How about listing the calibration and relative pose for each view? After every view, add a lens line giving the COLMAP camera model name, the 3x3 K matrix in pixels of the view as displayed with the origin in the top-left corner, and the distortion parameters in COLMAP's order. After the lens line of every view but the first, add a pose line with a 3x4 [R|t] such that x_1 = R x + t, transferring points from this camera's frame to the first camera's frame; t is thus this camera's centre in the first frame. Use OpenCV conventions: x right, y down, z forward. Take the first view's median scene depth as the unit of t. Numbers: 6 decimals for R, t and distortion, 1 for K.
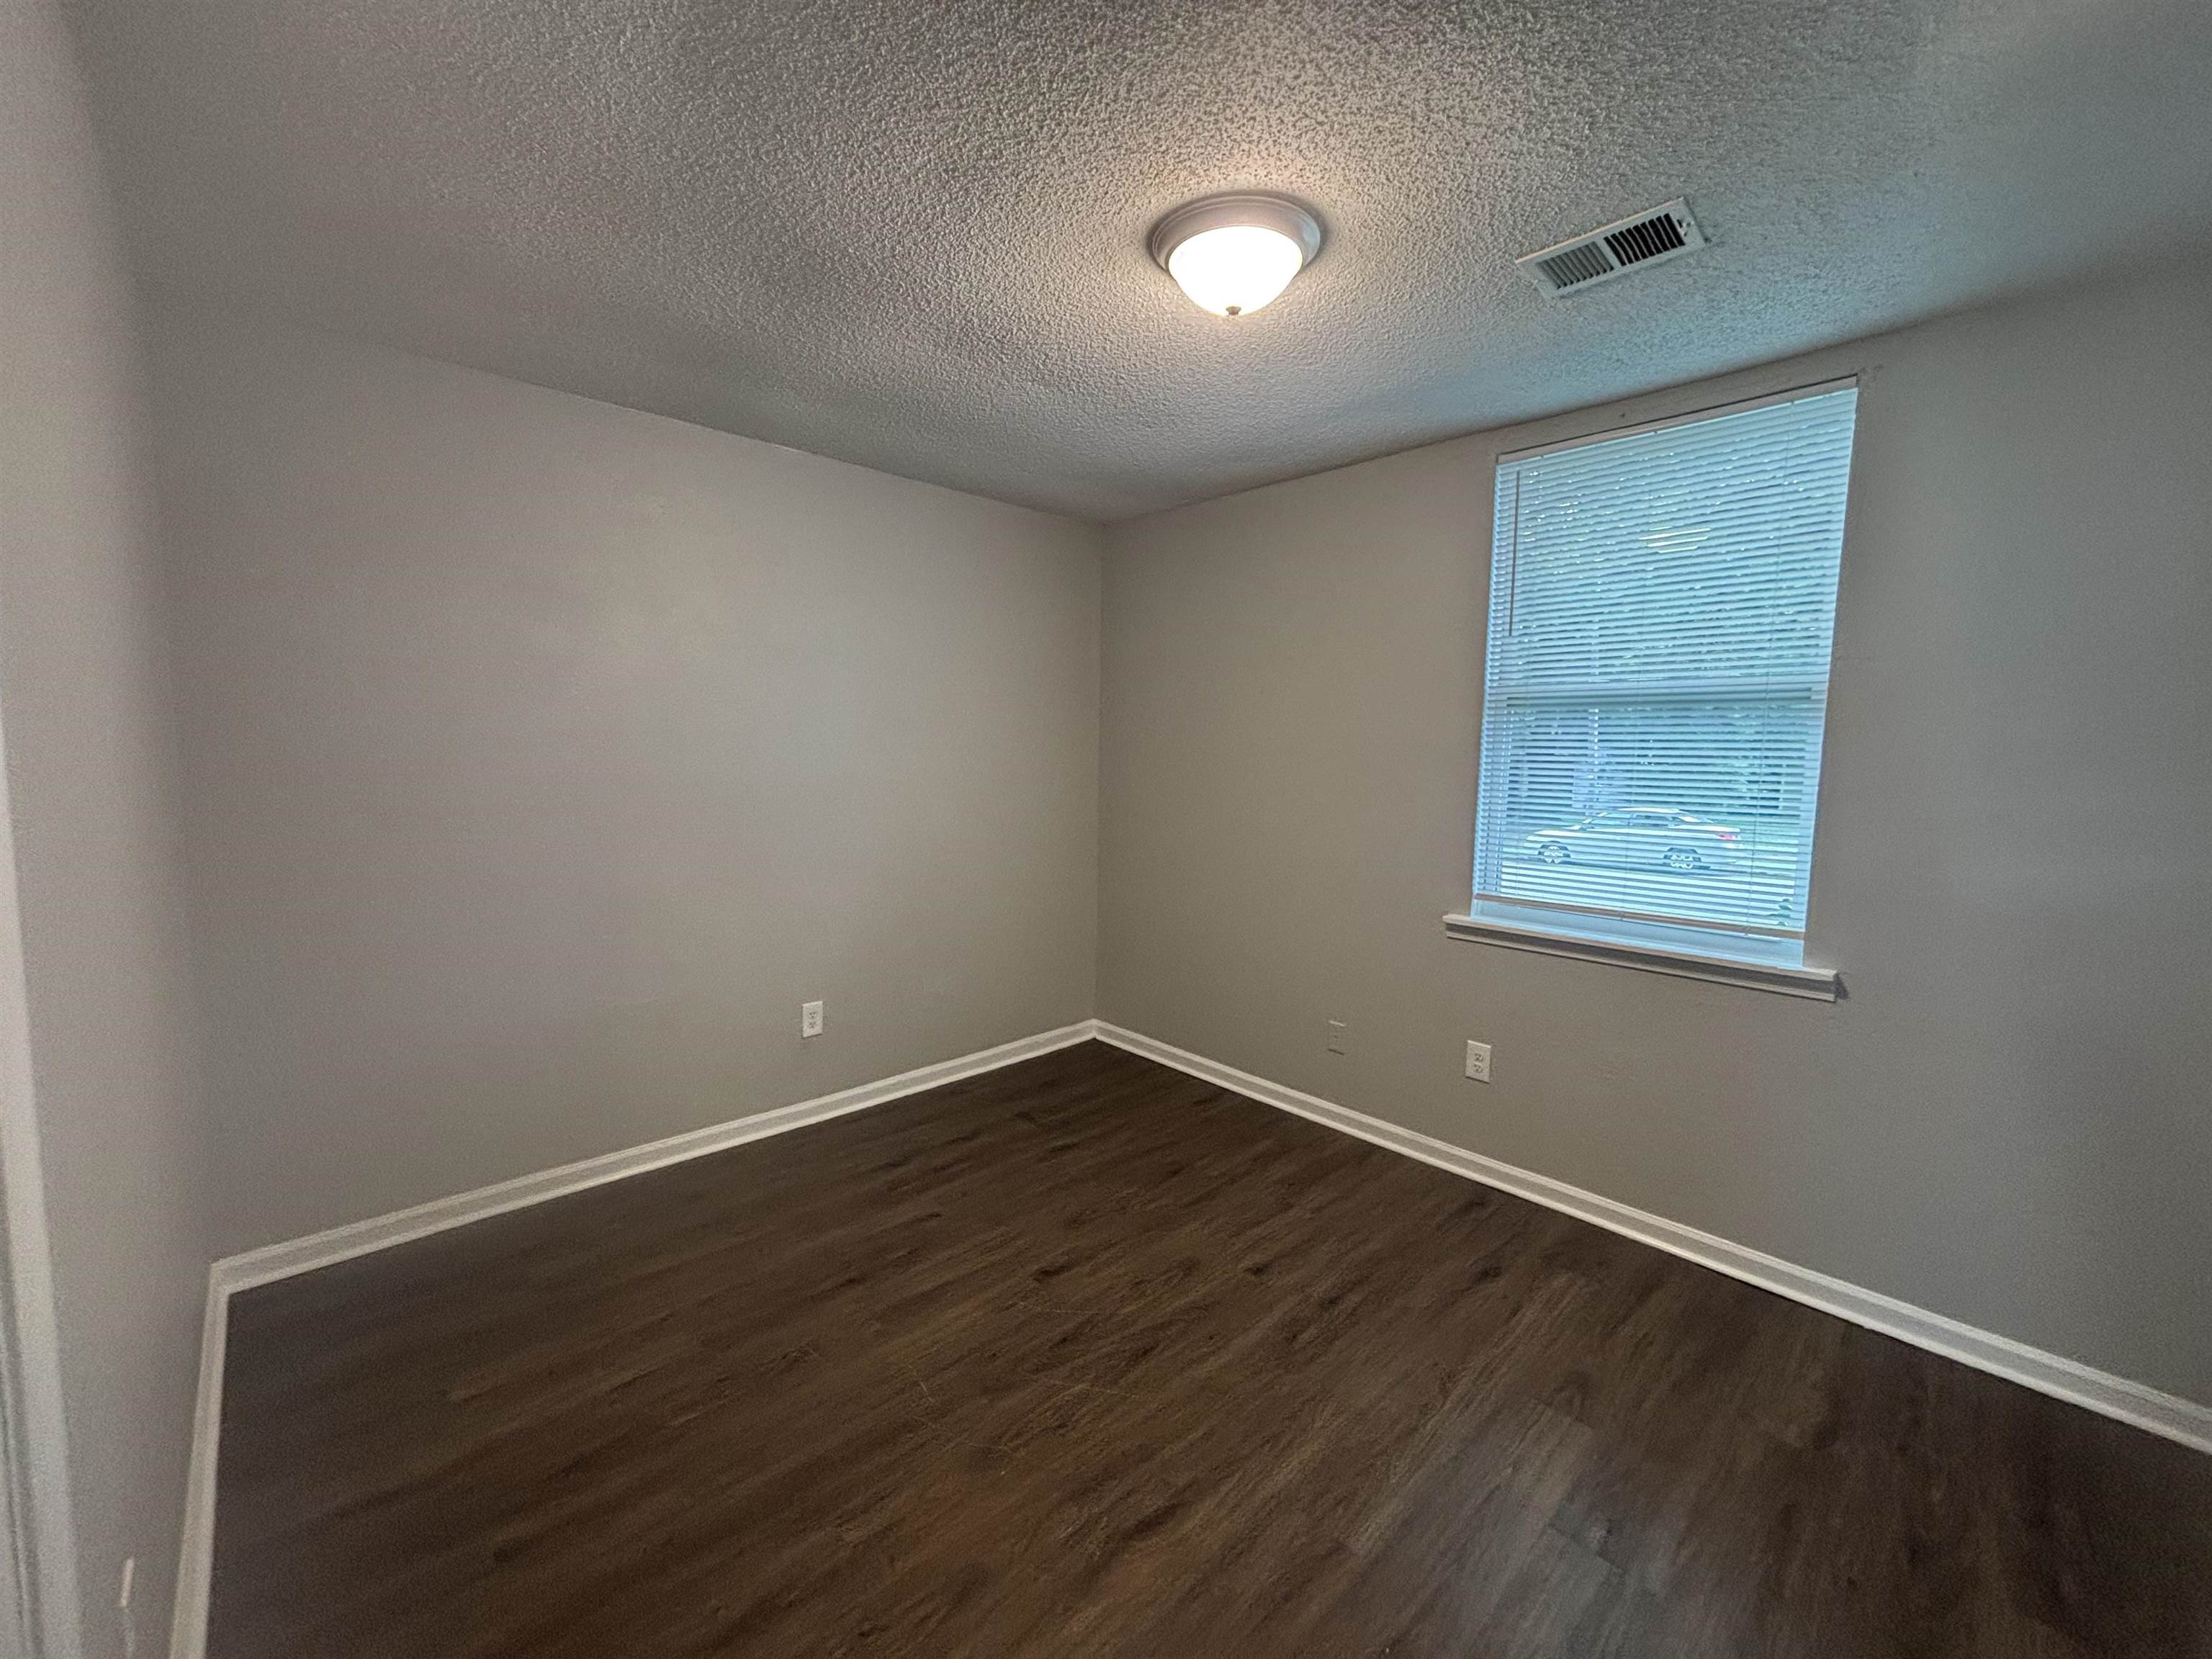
lens RADIAL K [[890.8, 0, 1109.6], [0, 890.8, 830.0], [0, 0, 1]] dist [0.007746, -0.001761]
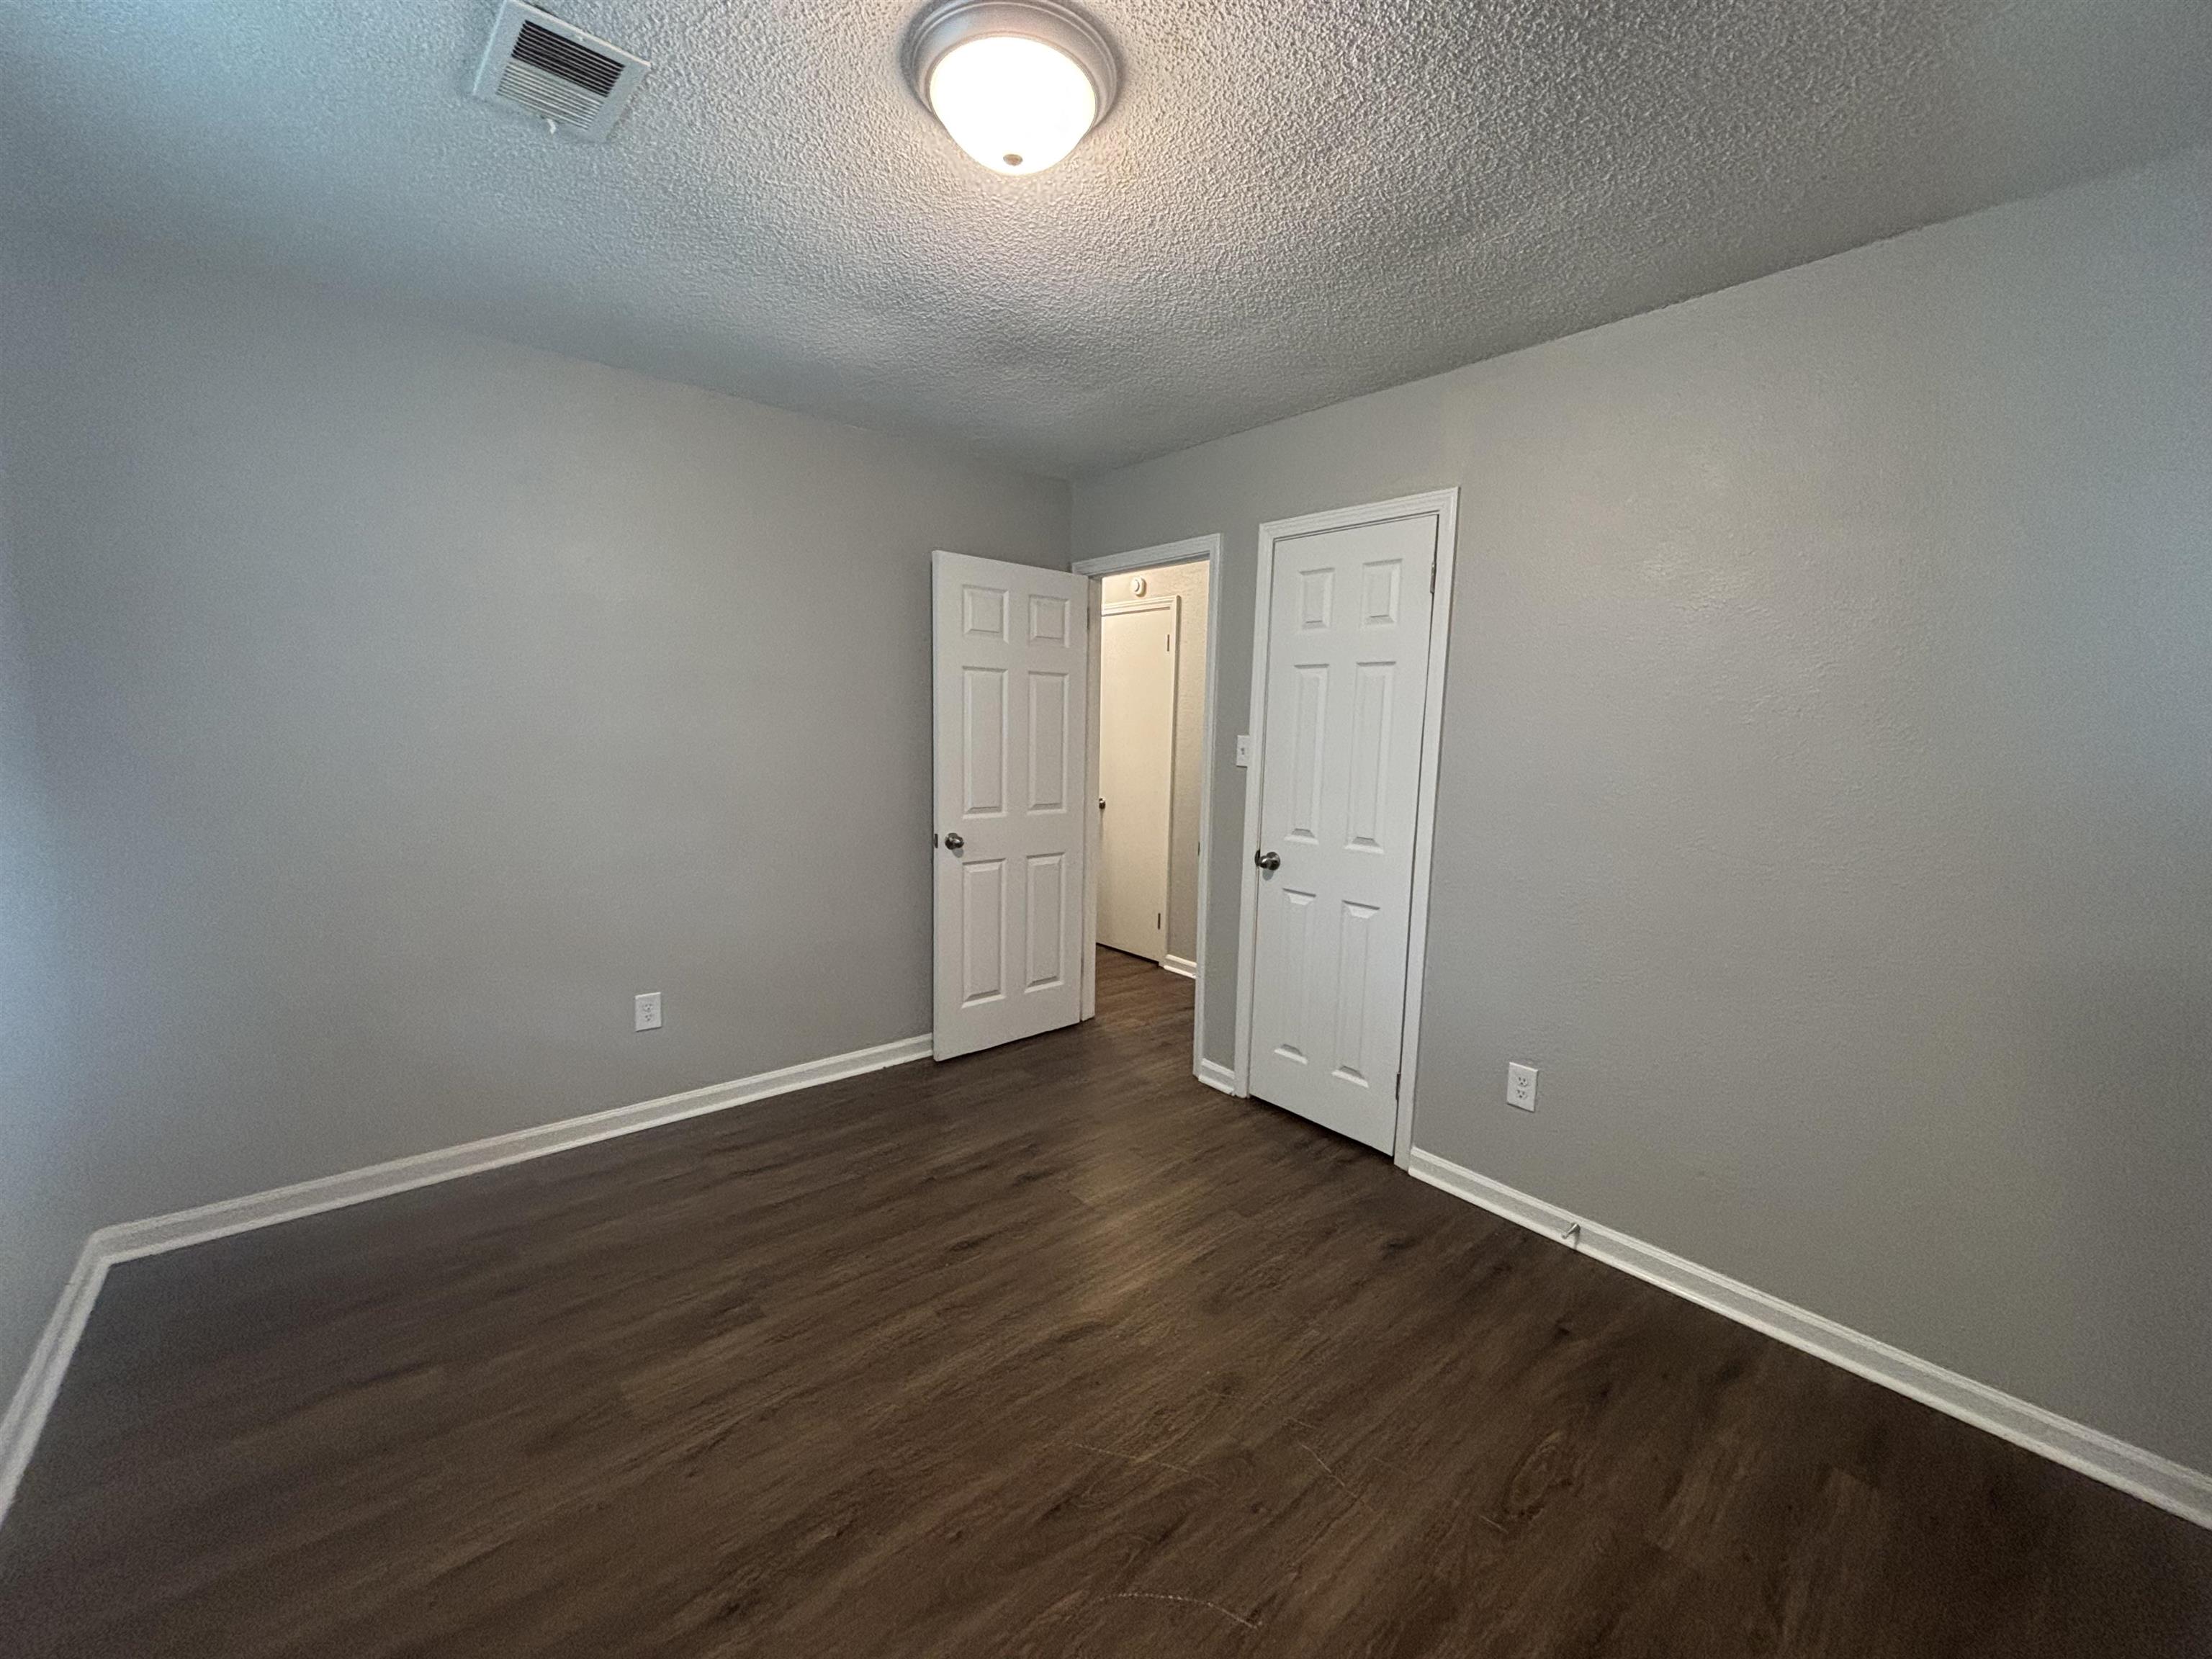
lens RADIAL K [[890.8, 0, 1098.8], [0, 890.8, 828.4], [0, 0, 1]] dist [0.007746, -0.001761]
pose [[-0.997634, -0.046544, 0.050599, -0.007778], [-0.034847, 0.976769, 0.211441, -0.147154], [-0.059265, 0.209177, -0.976080, 1.702711]]
